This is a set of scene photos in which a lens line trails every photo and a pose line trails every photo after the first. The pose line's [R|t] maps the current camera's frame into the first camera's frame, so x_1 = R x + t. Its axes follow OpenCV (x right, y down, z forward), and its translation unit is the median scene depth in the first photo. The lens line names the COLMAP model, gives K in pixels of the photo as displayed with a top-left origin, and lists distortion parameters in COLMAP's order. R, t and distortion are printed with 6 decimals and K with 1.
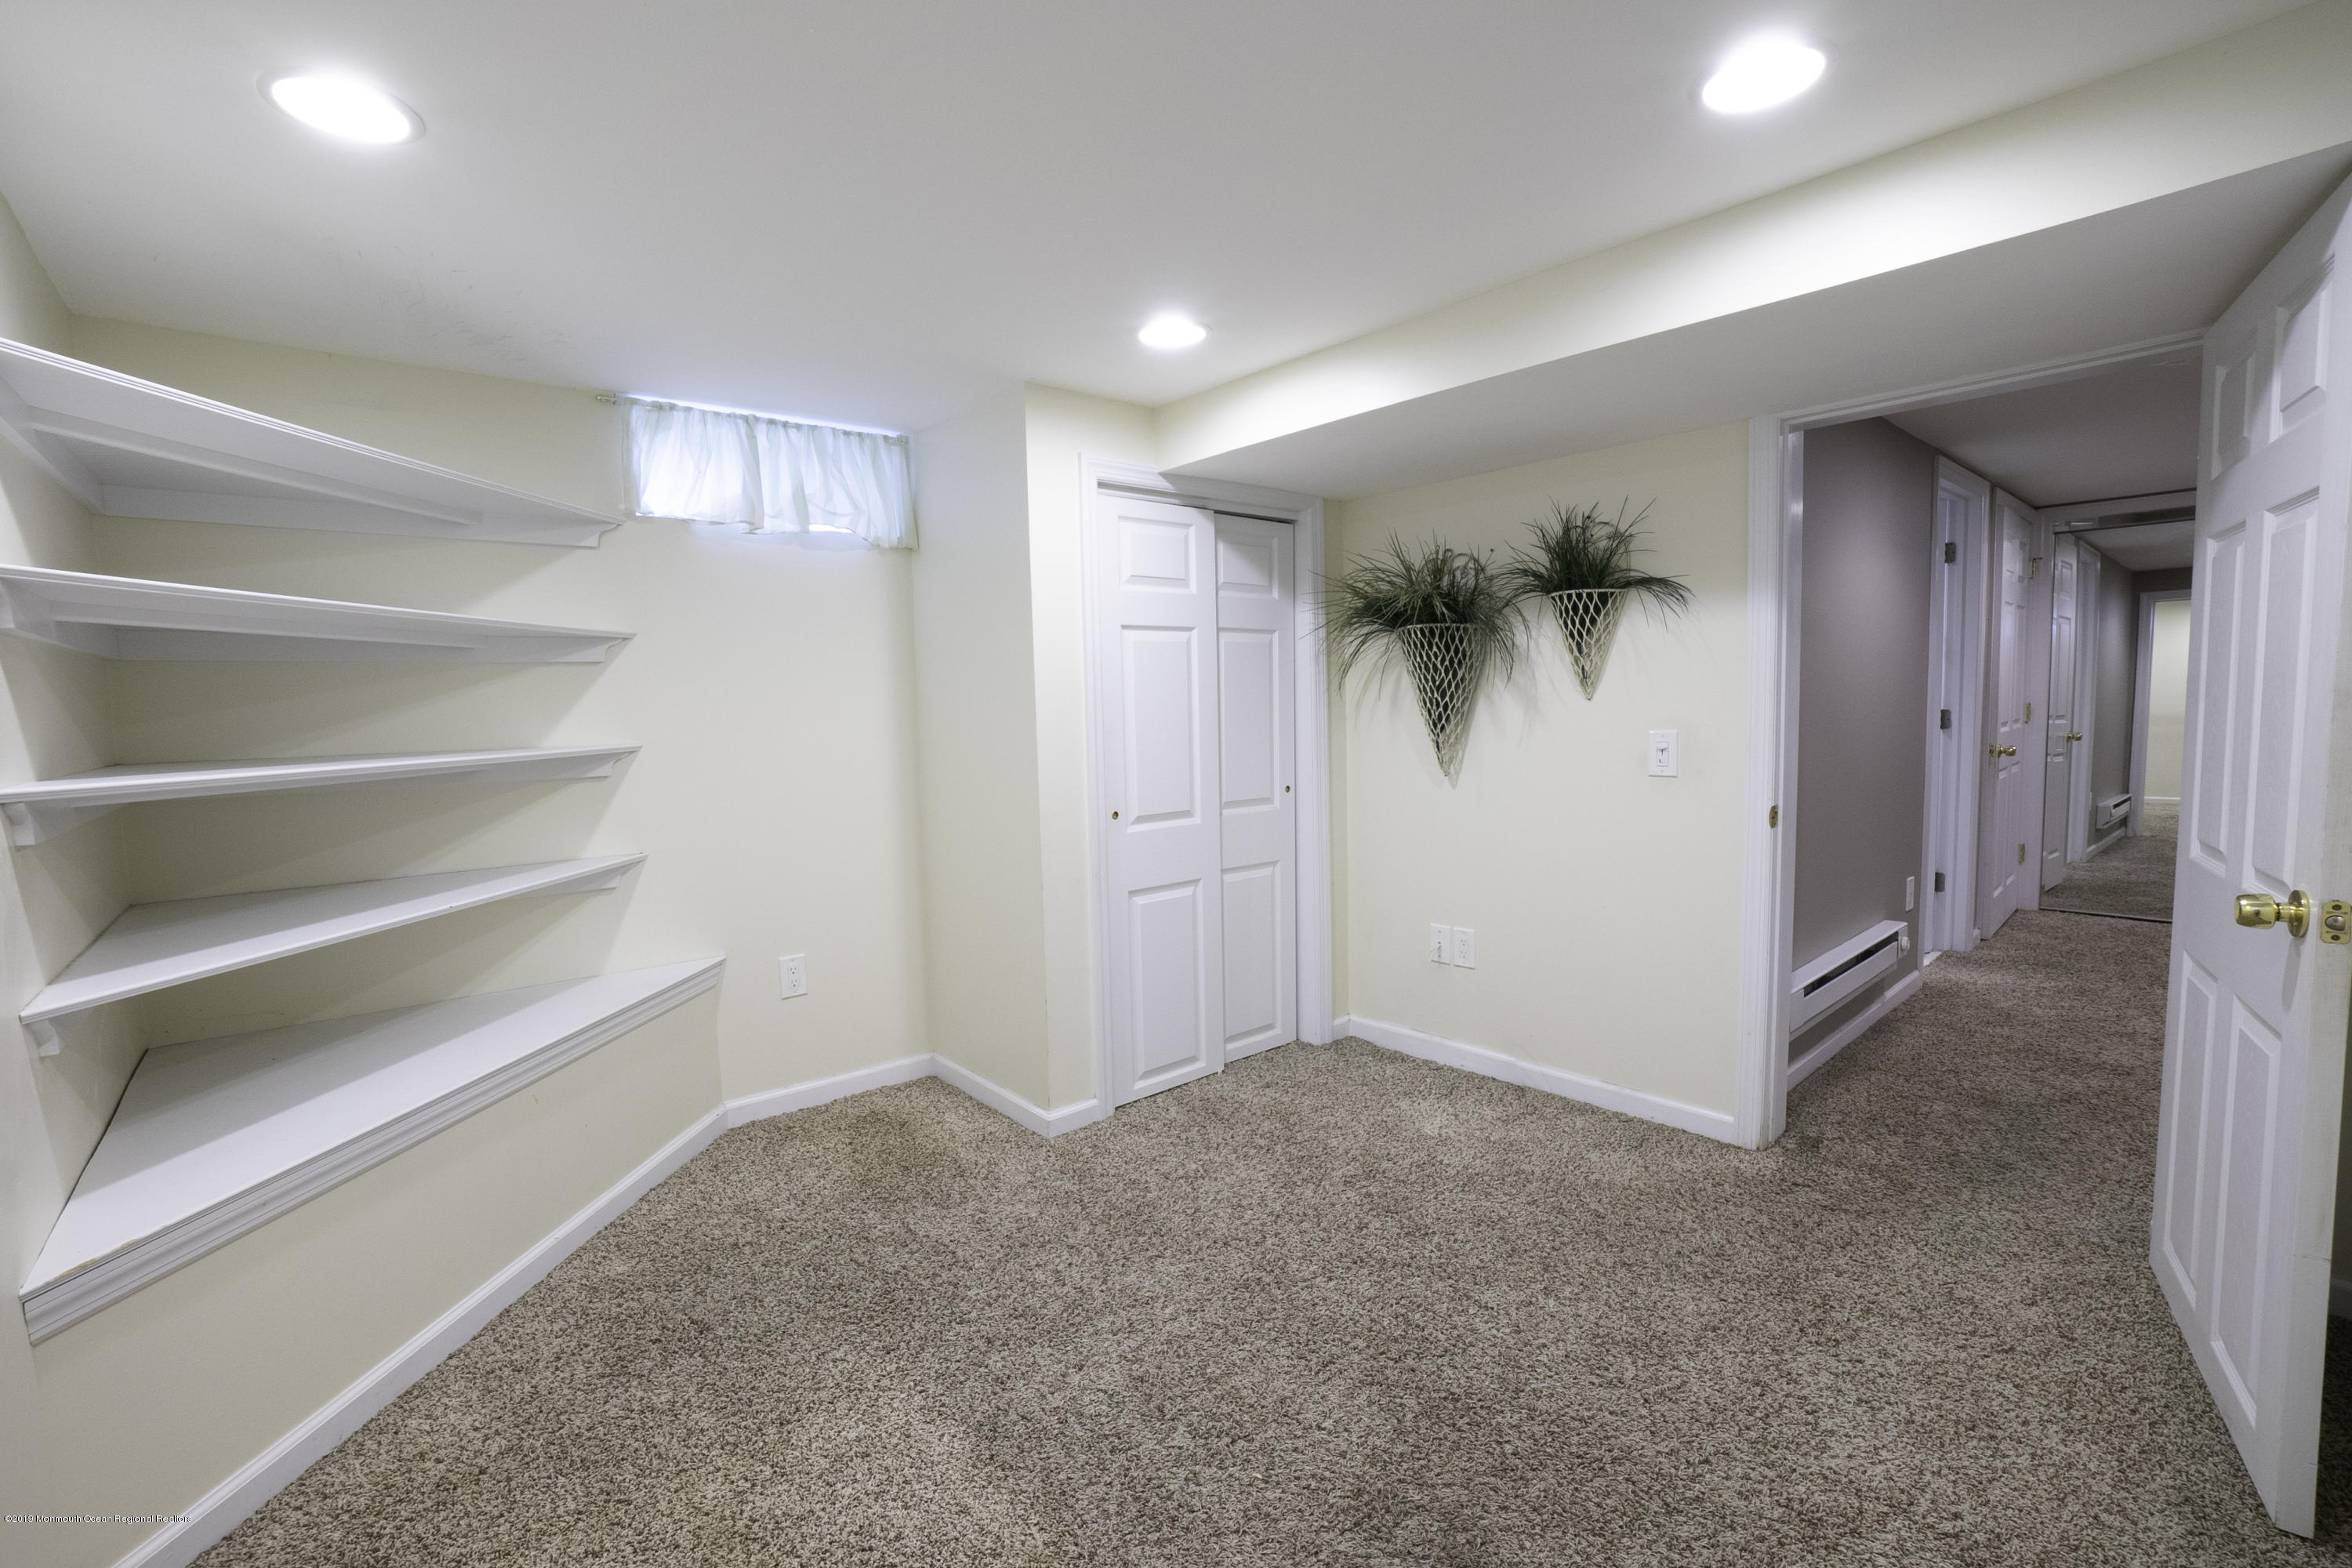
lens RADIAL K [[1046.2, 0, 1162.5], [0, 1046.2, 786.4], [0, 0, 1]] dist [-0.000956, -0.000025]
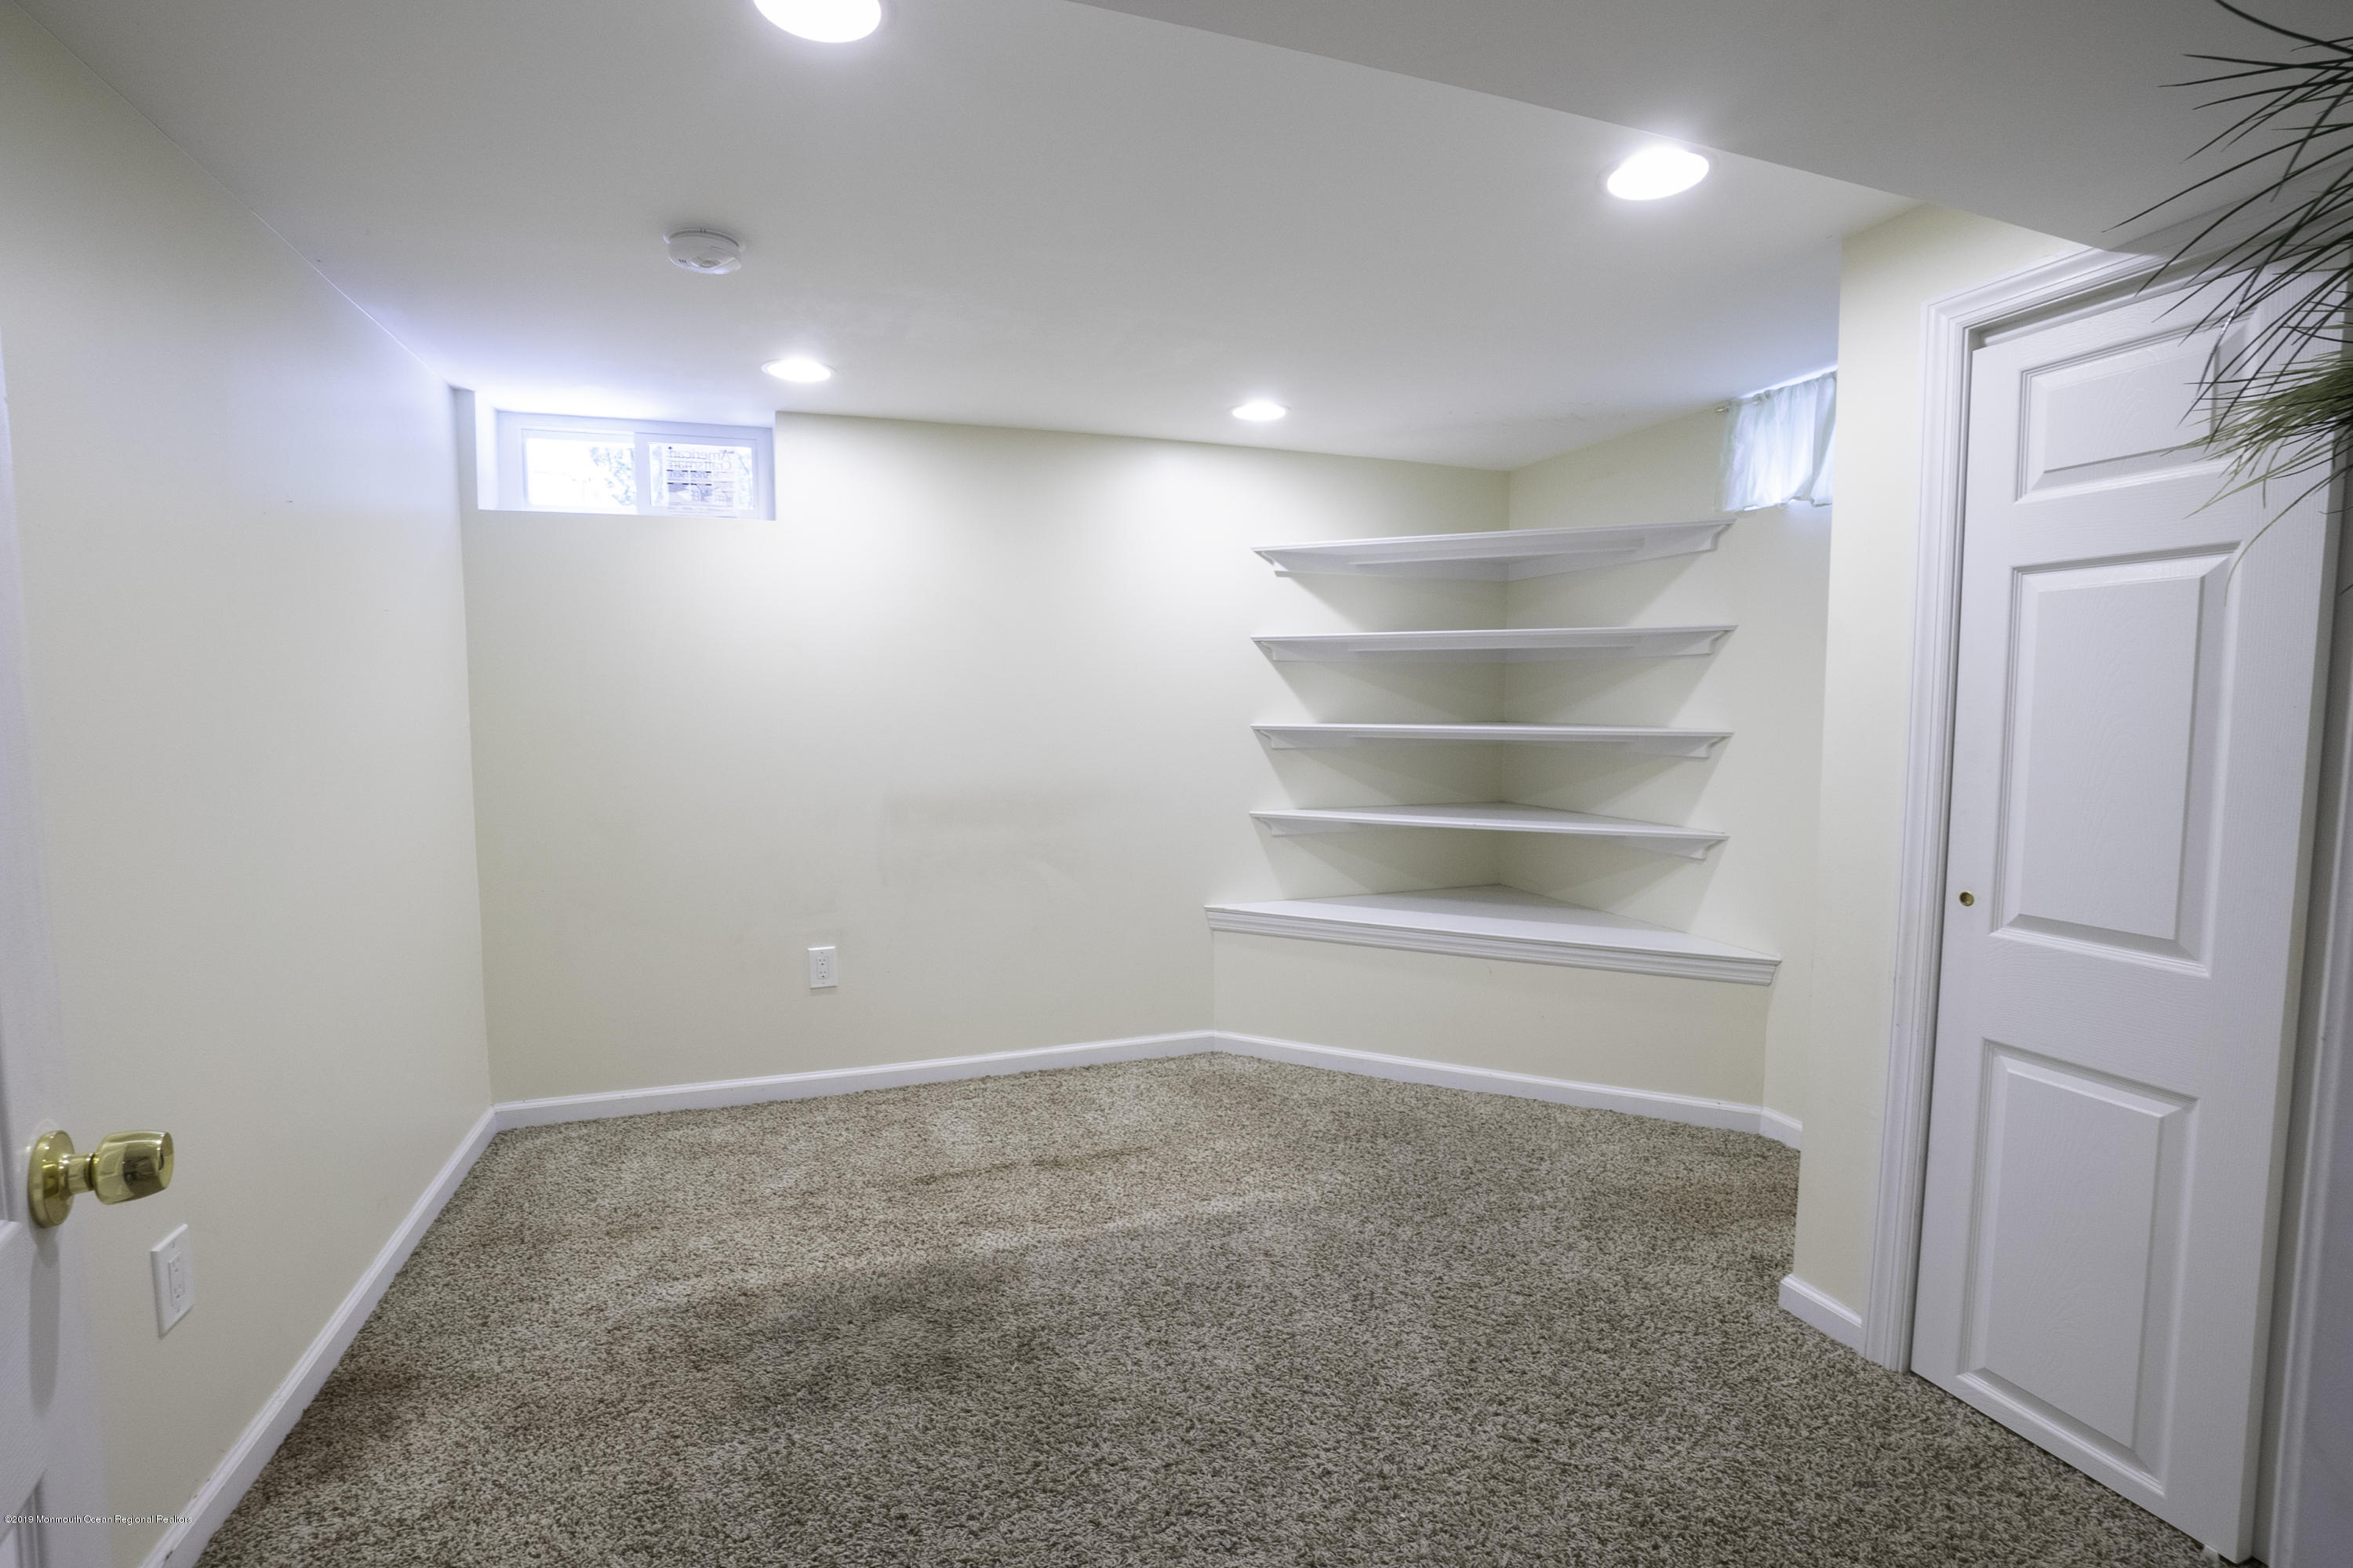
lens RADIAL K [[1046.7, 0, 1163.0], [0, 1046.7, 786.4], [0, 0, 1]] dist [-0.000956, -0.000025]
pose [[-0.336254, 0.103115, -0.936109, 0.688631], [-0.070154, 0.988484, 0.134084, -0.086357], [0.939155, 0.110758, -0.325147, 0.815955]]
